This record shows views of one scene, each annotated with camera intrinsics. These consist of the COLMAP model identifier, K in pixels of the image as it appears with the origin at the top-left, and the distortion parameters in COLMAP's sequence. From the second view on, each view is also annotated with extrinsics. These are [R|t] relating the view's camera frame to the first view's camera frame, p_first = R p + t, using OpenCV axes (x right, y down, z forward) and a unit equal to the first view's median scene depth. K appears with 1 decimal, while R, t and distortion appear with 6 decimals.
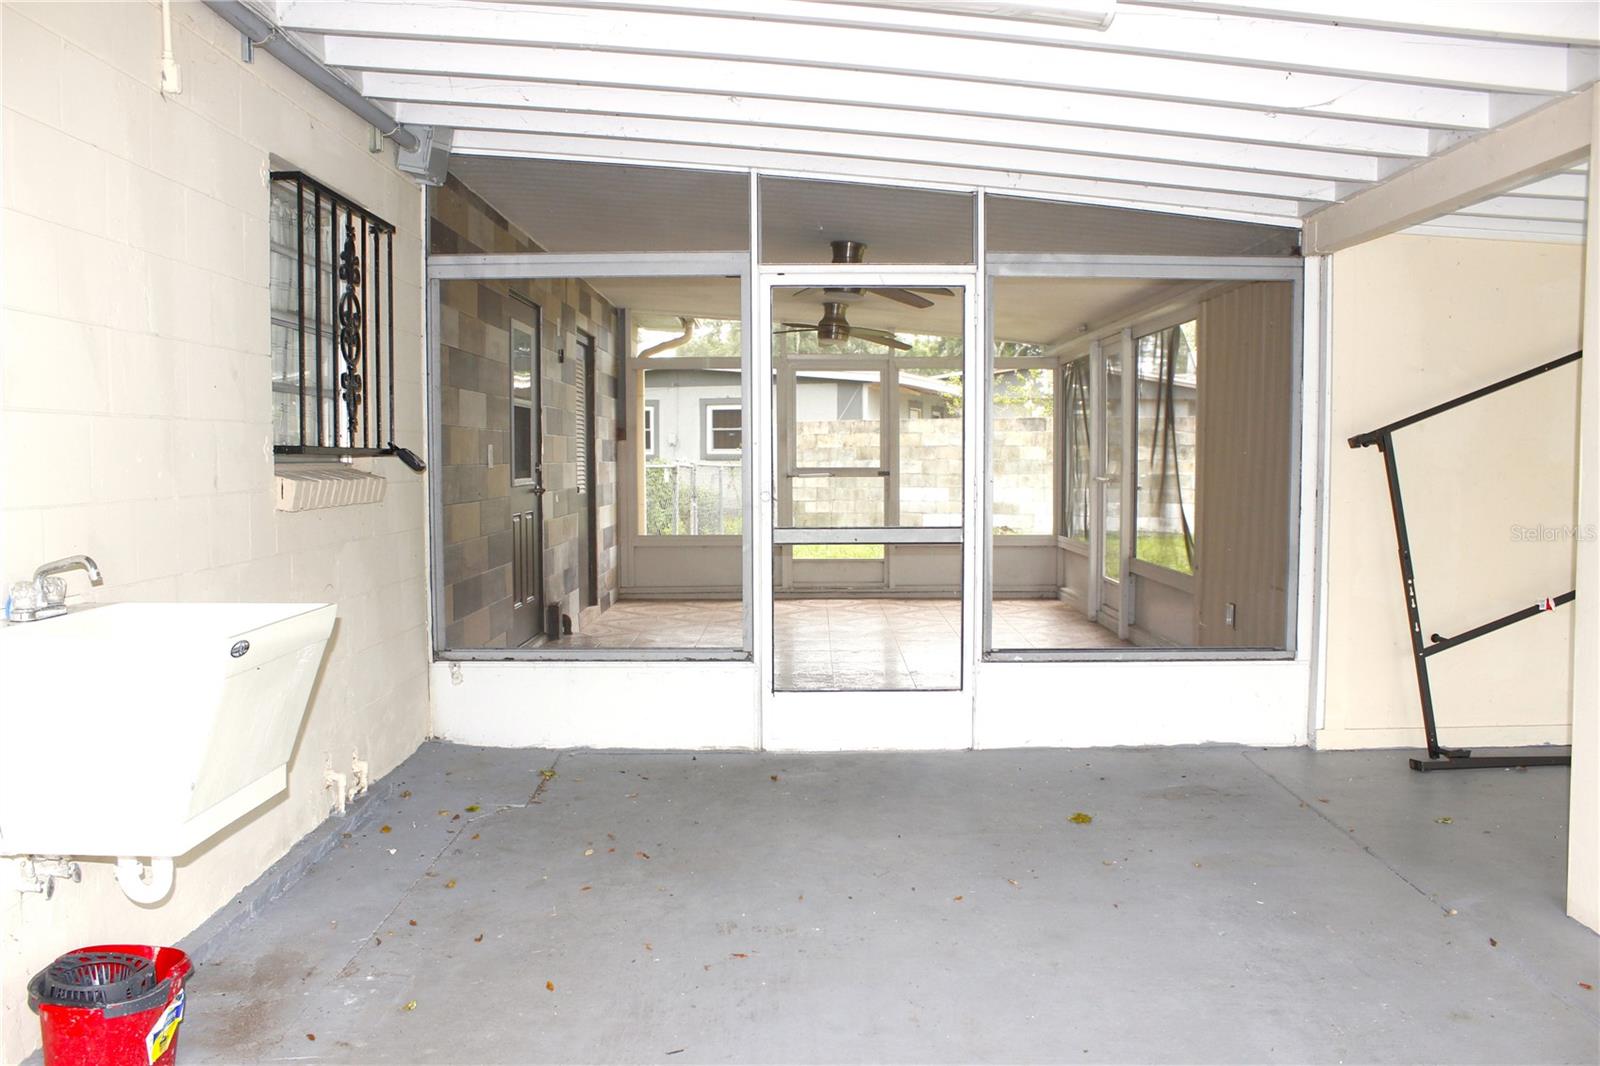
lens RADIAL K [[1335.8, 0, 807.0], [0, 1335.8, 543.3], [0, 0, 1]] dist [-0.171300, 0.159474]
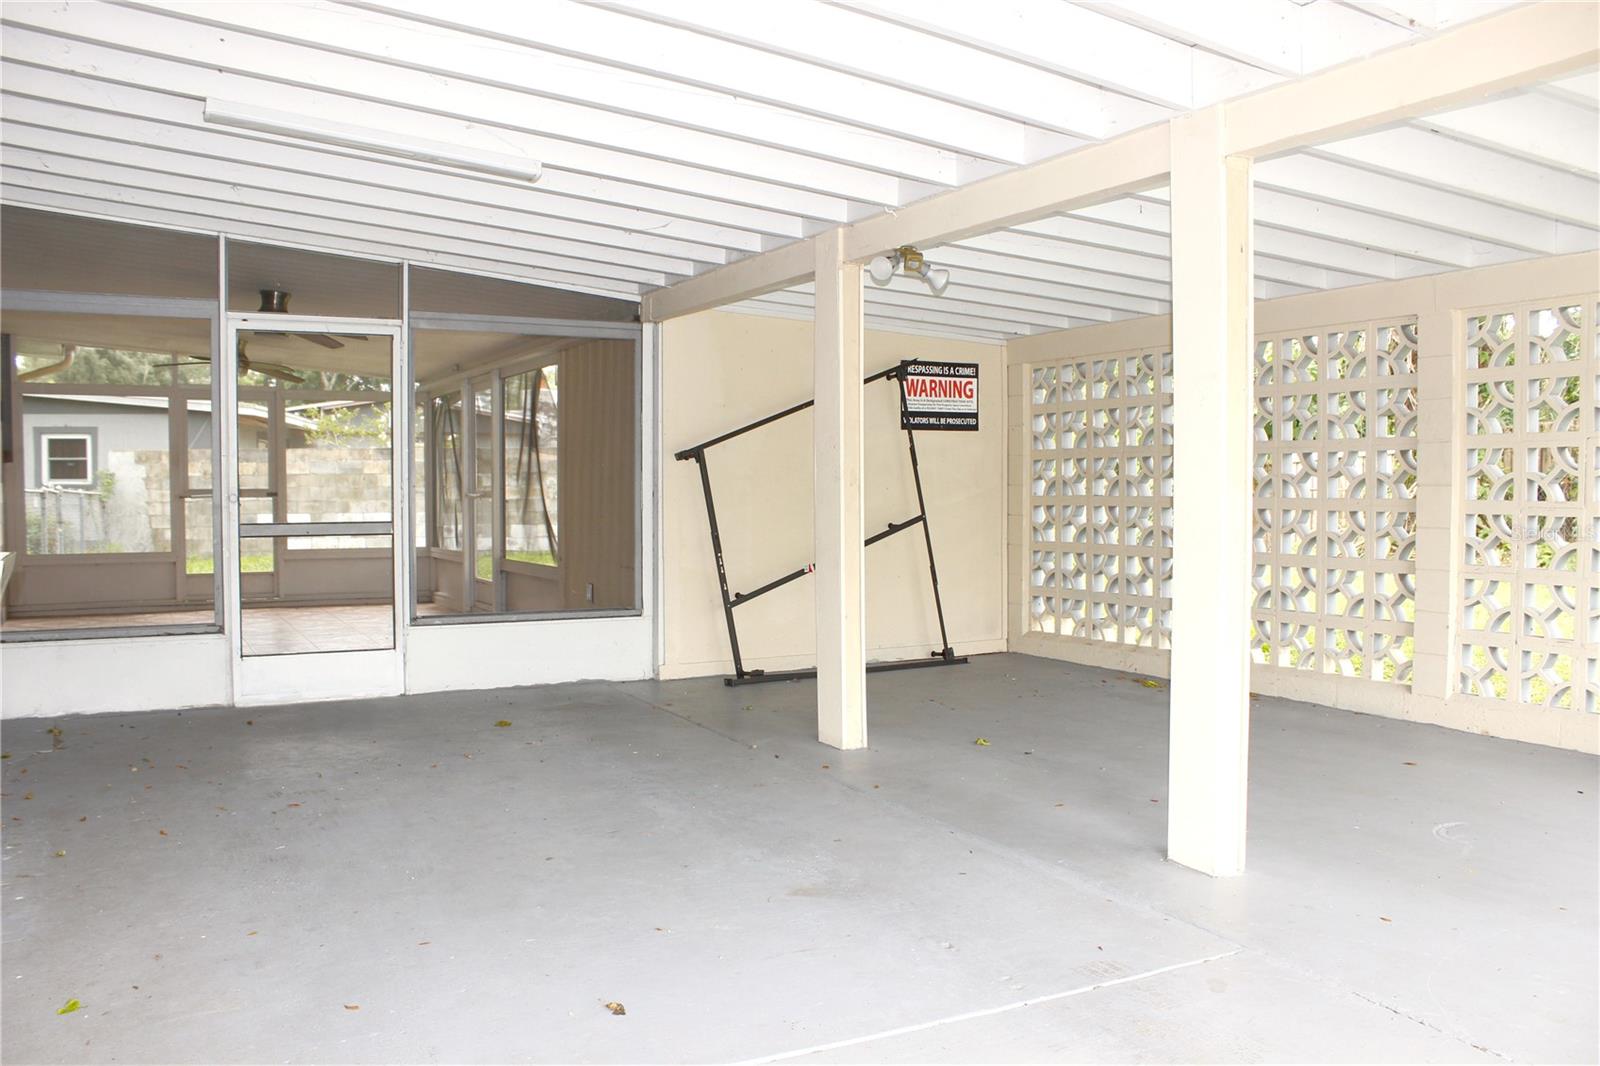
lens RADIAL K [[1346.1, 0, 799.9], [0, 1346.1, 548.6], [0, 0, 1]] dist [-0.158115, 0.147917]
pose [[0.879463, -0.019562, 0.475566, -0.150402], [0.031592, 0.999351, -0.017315, 0.049371], [-0.474918, 0.030252, 0.879510, -0.322134]]
